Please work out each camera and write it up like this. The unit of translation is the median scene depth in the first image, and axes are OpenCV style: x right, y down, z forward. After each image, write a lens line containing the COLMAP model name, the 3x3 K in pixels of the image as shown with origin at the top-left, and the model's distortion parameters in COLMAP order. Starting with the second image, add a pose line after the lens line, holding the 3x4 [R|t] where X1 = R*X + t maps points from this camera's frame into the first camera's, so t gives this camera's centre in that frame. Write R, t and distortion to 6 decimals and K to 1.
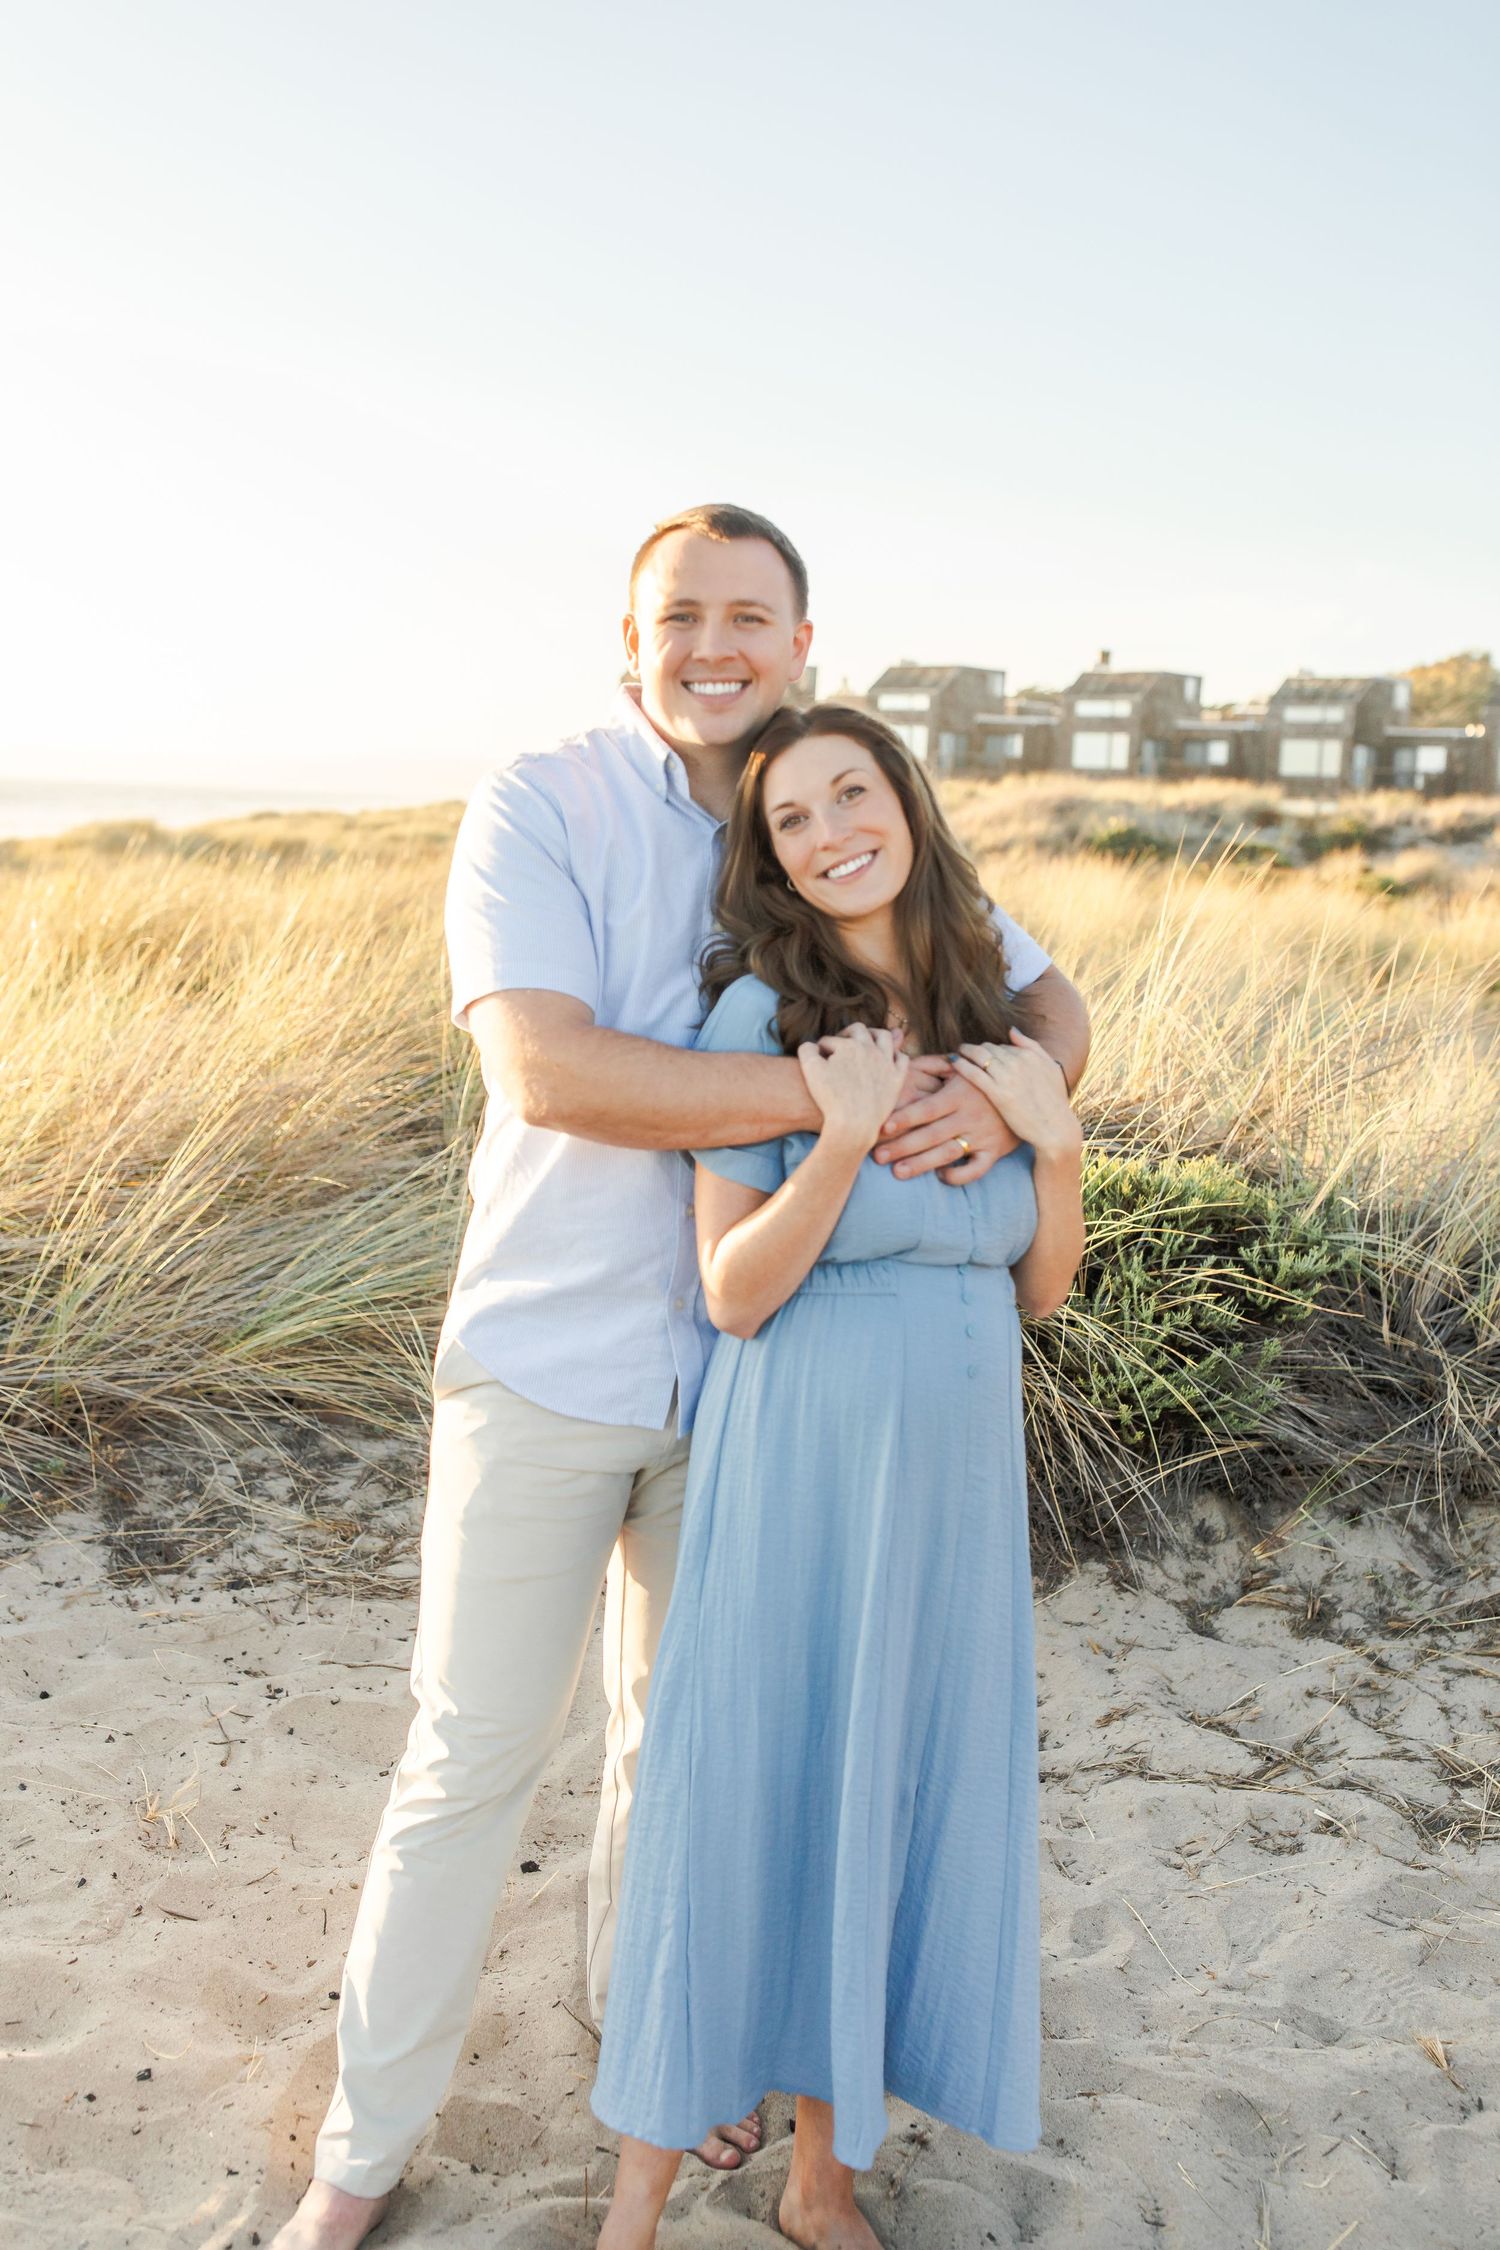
lens RADIAL K [[2181.4, 0, 711.3], [0, 2181.4, 1041.8], [0, 0, 1]] dist [0.004146, 0.000000]
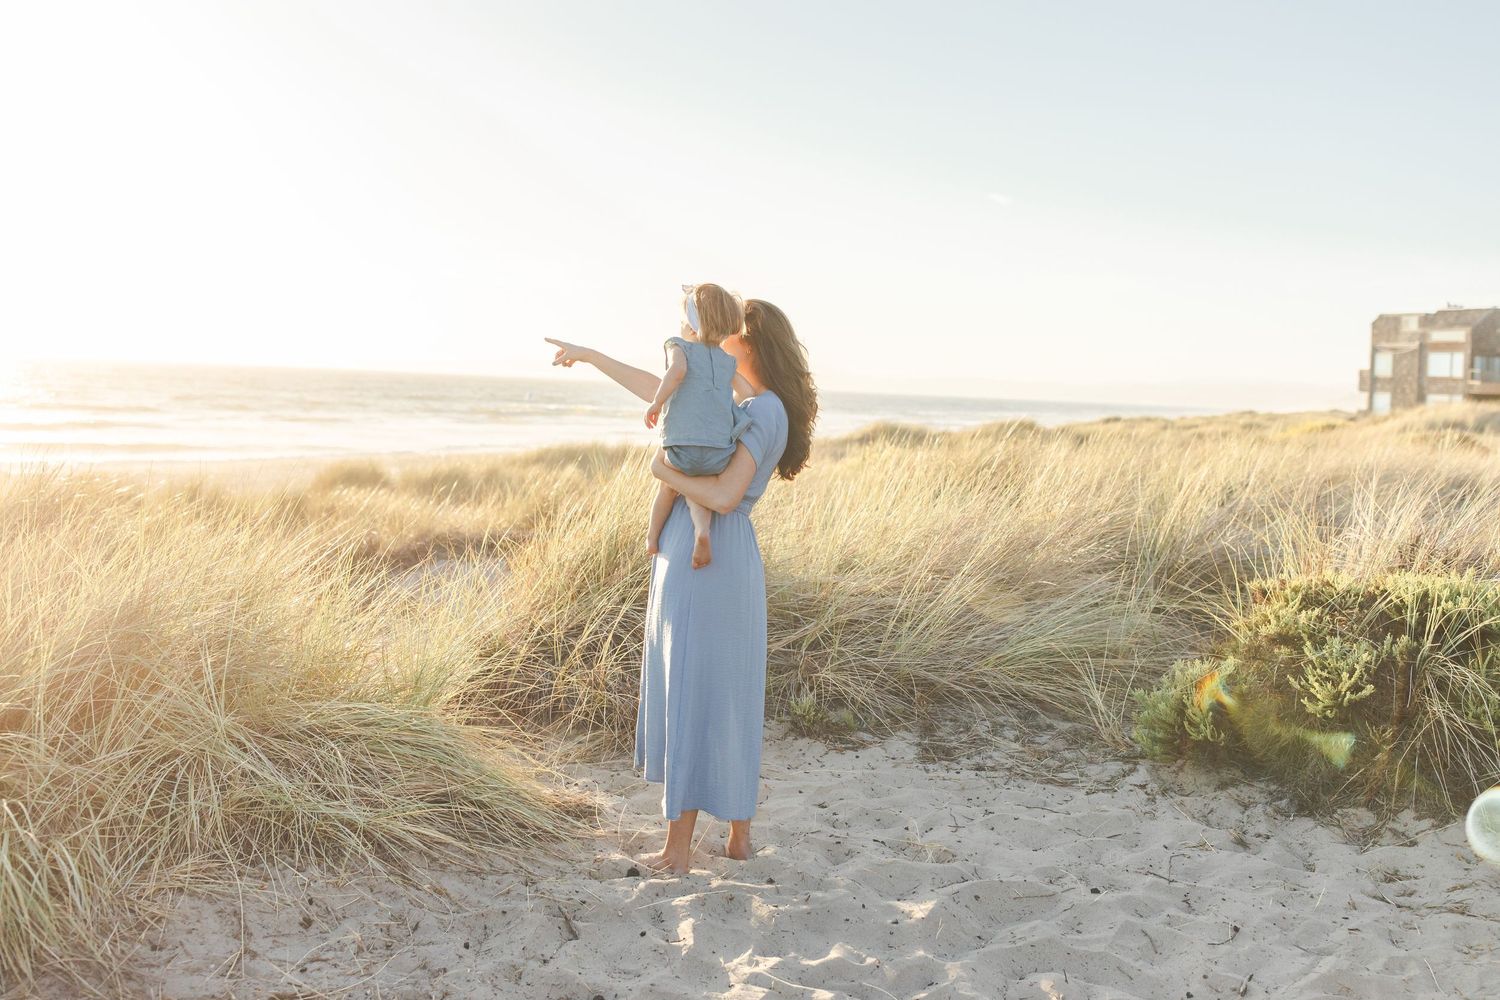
lens RADIAL K [[1454.3, 0, 715.5], [0, 1454.3, 451.5], [0, 0, 1]] dist [0.004146, 0.000000]
pose [[0.892069, 0.014902, -0.451653, 0.144441], [-0.052036, 0.996195, -0.069908, 0.061053], [0.448892, 0.085865, 0.889451, -0.271760]]
